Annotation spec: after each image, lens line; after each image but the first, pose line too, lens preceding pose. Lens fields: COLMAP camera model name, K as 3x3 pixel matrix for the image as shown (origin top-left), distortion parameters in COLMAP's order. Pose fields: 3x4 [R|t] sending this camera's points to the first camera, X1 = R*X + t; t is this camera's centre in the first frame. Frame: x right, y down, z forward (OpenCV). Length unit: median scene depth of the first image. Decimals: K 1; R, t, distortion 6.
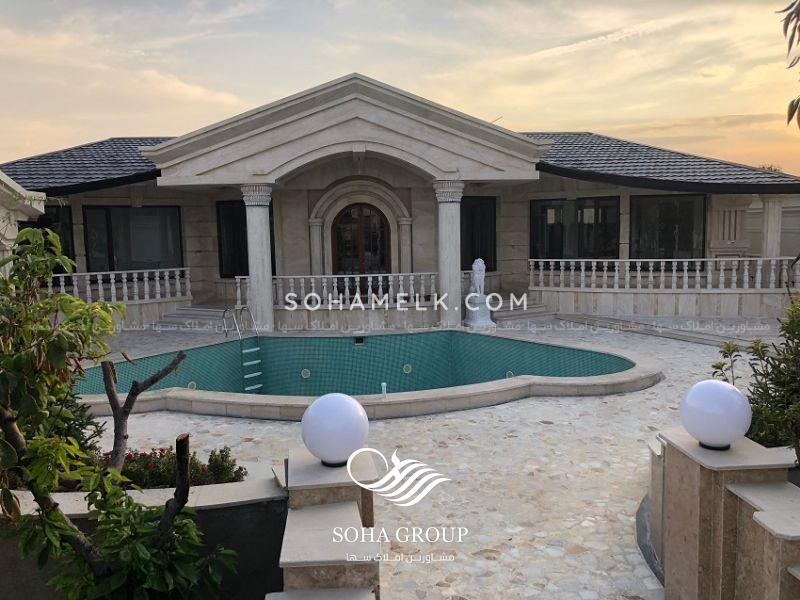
lens RADIAL K [[650.1, 0, 400.0], [0, 650.1, 300.0], [0, 0, 1]] dist [0.047209, -0.071724]
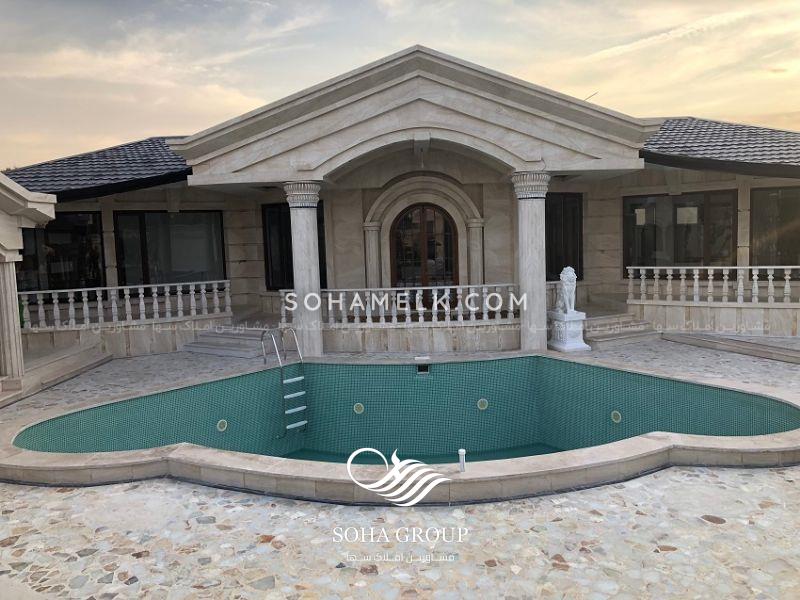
lens RADIAL K [[650.1, 0, 400.0], [0, 650.1, 300.0], [0, 0, 1]] dist [0.047209, -0.071724]
pose [[0.995748, -0.003527, -0.092054, -0.014811], [0.002650, 0.999950, -0.009652, -0.014786], [0.092084, 0.009367, 0.995707, 0.166194]]
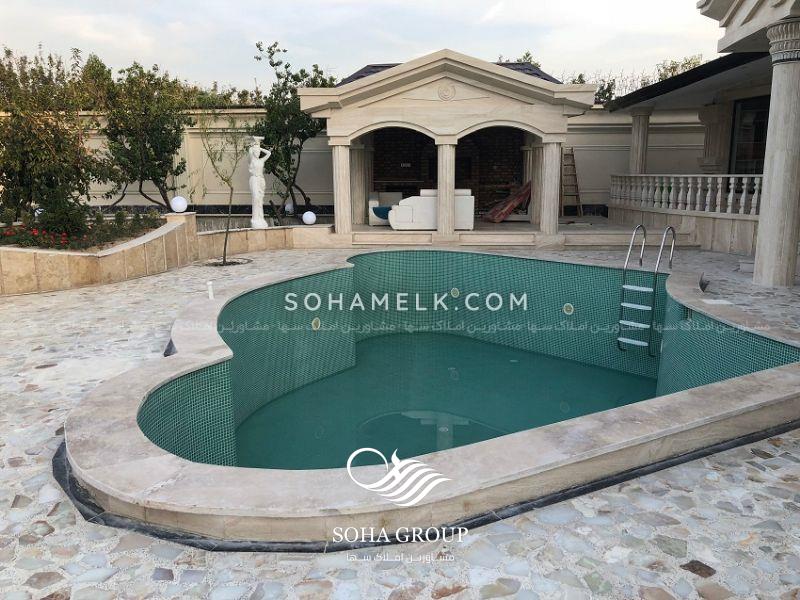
lens RADIAL K [[650.1, 0, 400.0], [0, 650.1, 300.0], [0, 0, 1]] dist [0.047209, -0.071724]
pose [[-0.174507, 0.210532, -0.961886, 0.431844], [-0.098430, 0.968252, 0.229782, -0.040153], [0.979724, 0.134777, -0.148244, 0.777540]]
